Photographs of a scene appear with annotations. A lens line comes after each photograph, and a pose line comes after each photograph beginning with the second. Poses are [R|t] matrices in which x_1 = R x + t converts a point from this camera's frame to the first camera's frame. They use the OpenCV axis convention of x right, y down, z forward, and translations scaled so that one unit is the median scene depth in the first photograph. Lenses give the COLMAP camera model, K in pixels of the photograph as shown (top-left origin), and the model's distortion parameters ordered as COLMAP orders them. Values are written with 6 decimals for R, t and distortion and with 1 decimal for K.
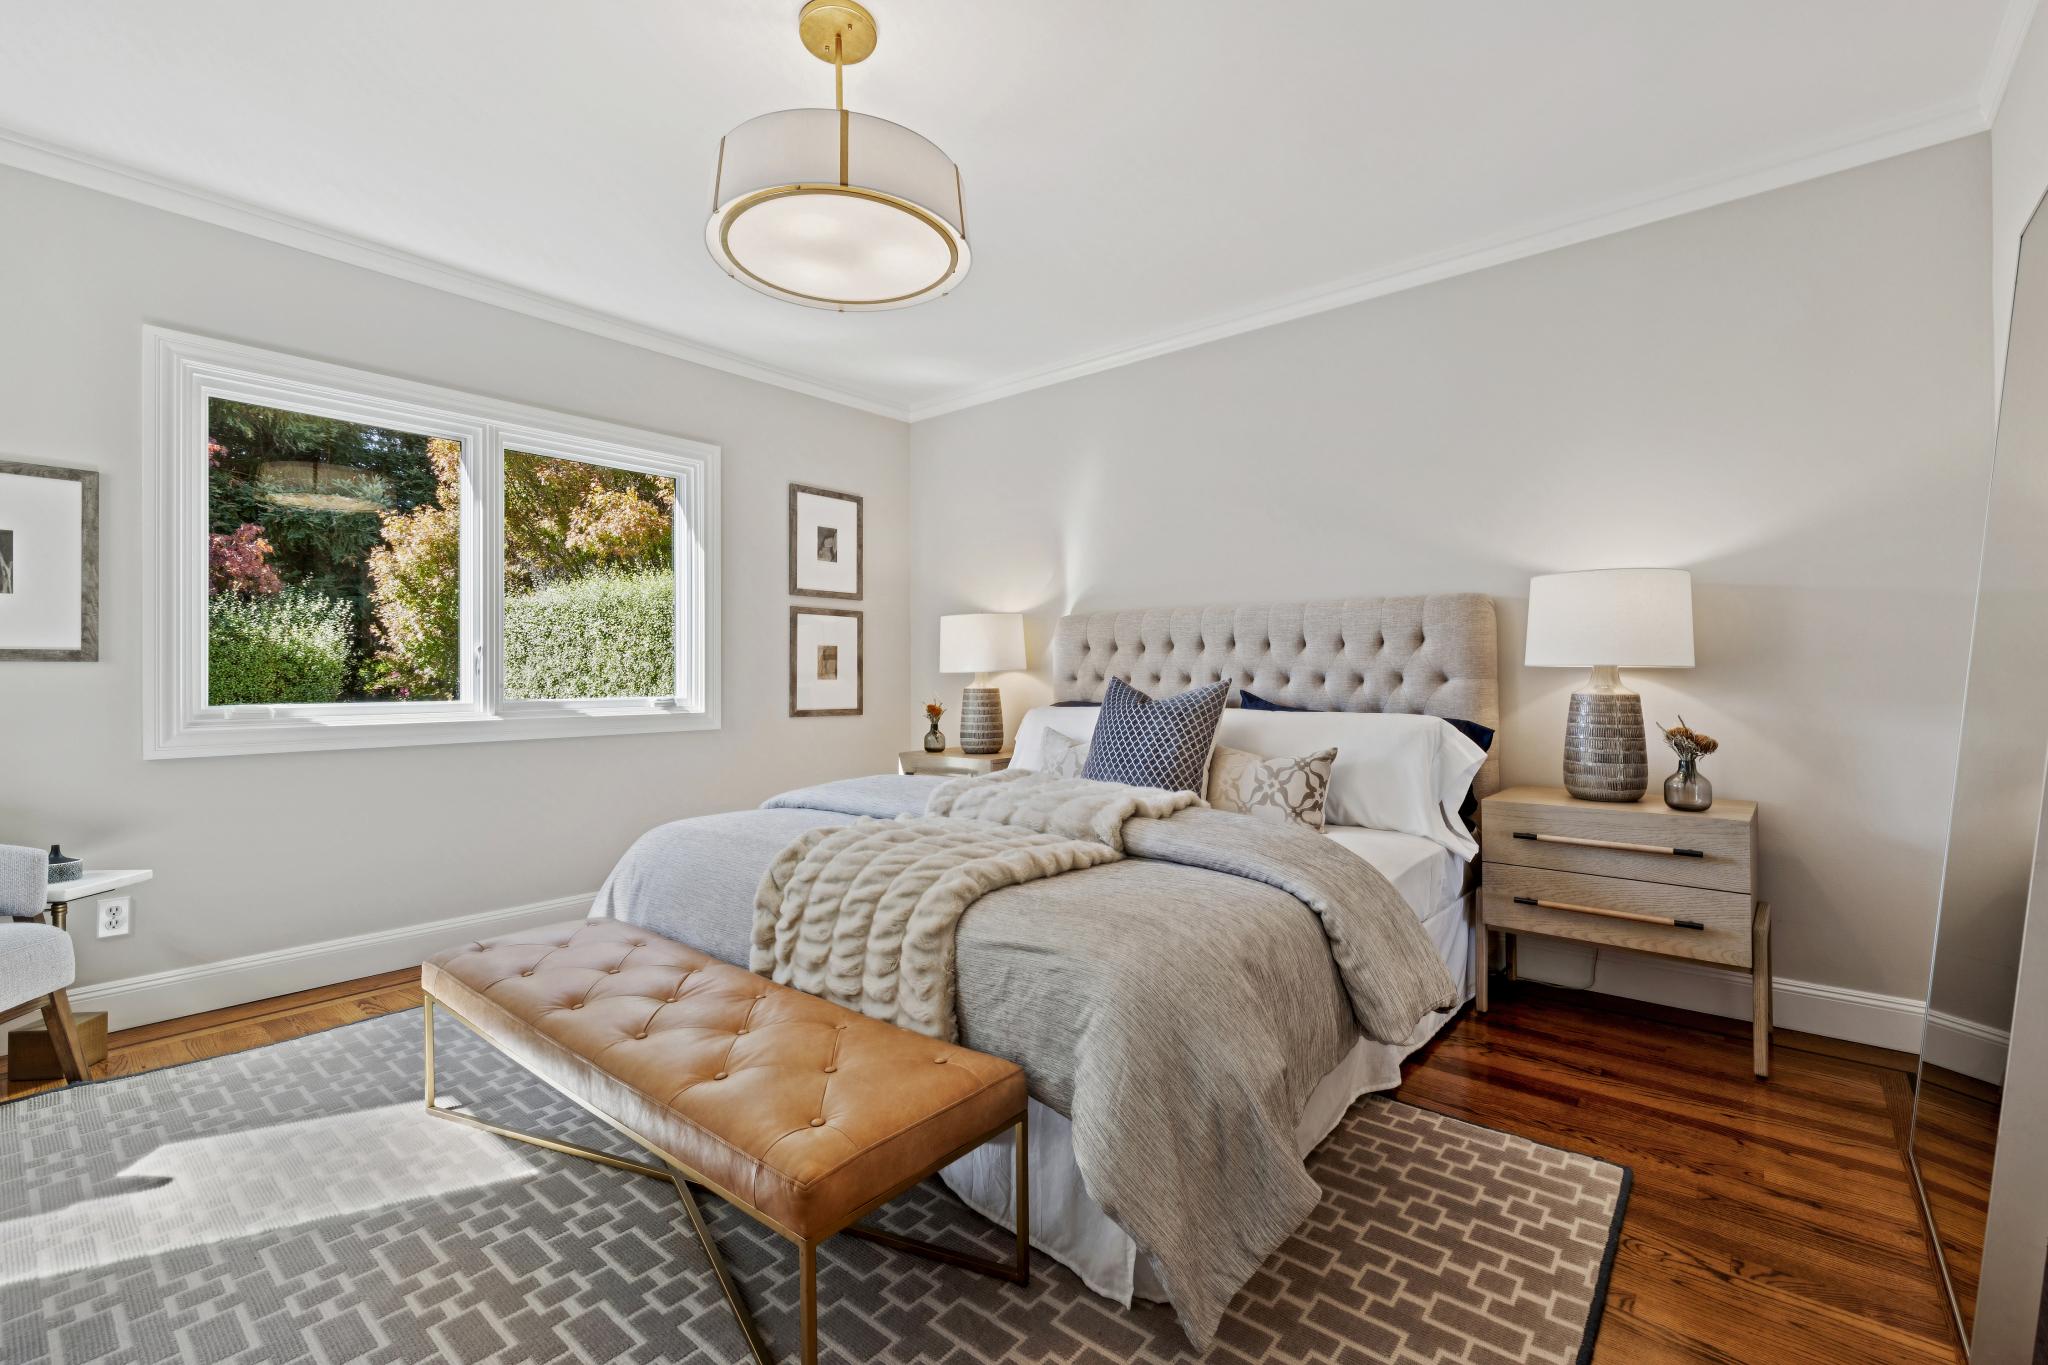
lens RADIAL K [[882.5, 0, 1018.2], [0, 882.5, 671.9], [0, 0, 1]] dist [-0.003837, 0.001567]
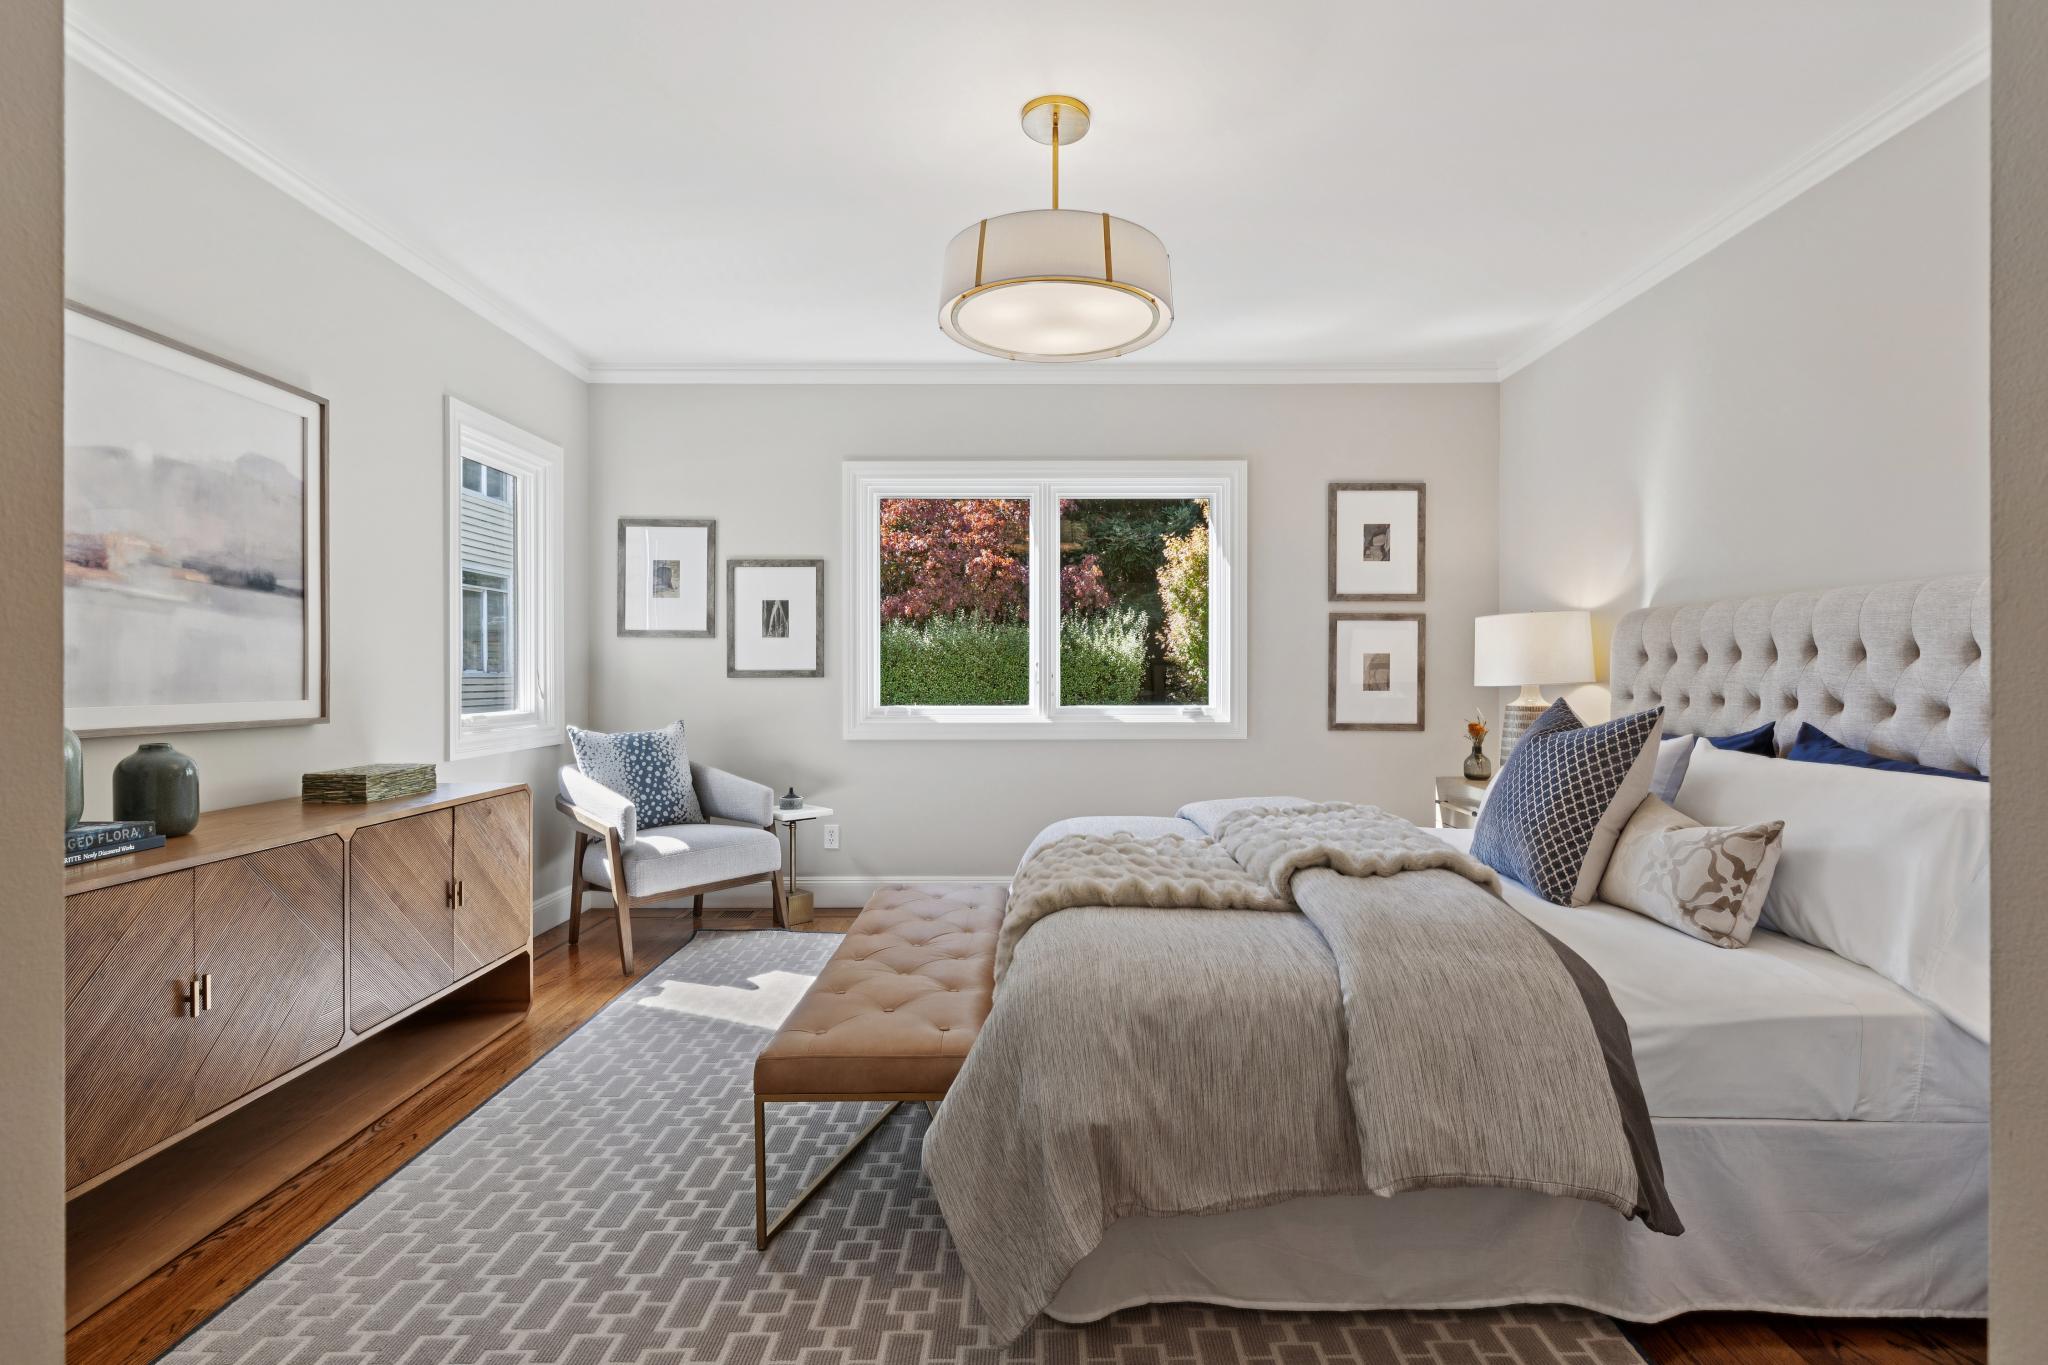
lens RADIAL K [[962.6, 0, 1024.2], [0, 962.6, 682.4], [0, 0, 1]] dist [0.004468, 0.000770]
pose [[0.652372, 0.009627, -0.757838, 0.318805], [0.001996, 0.999894, 0.014420, -0.015920], [0.757896, -0.010920, 0.652284, 0.075602]]
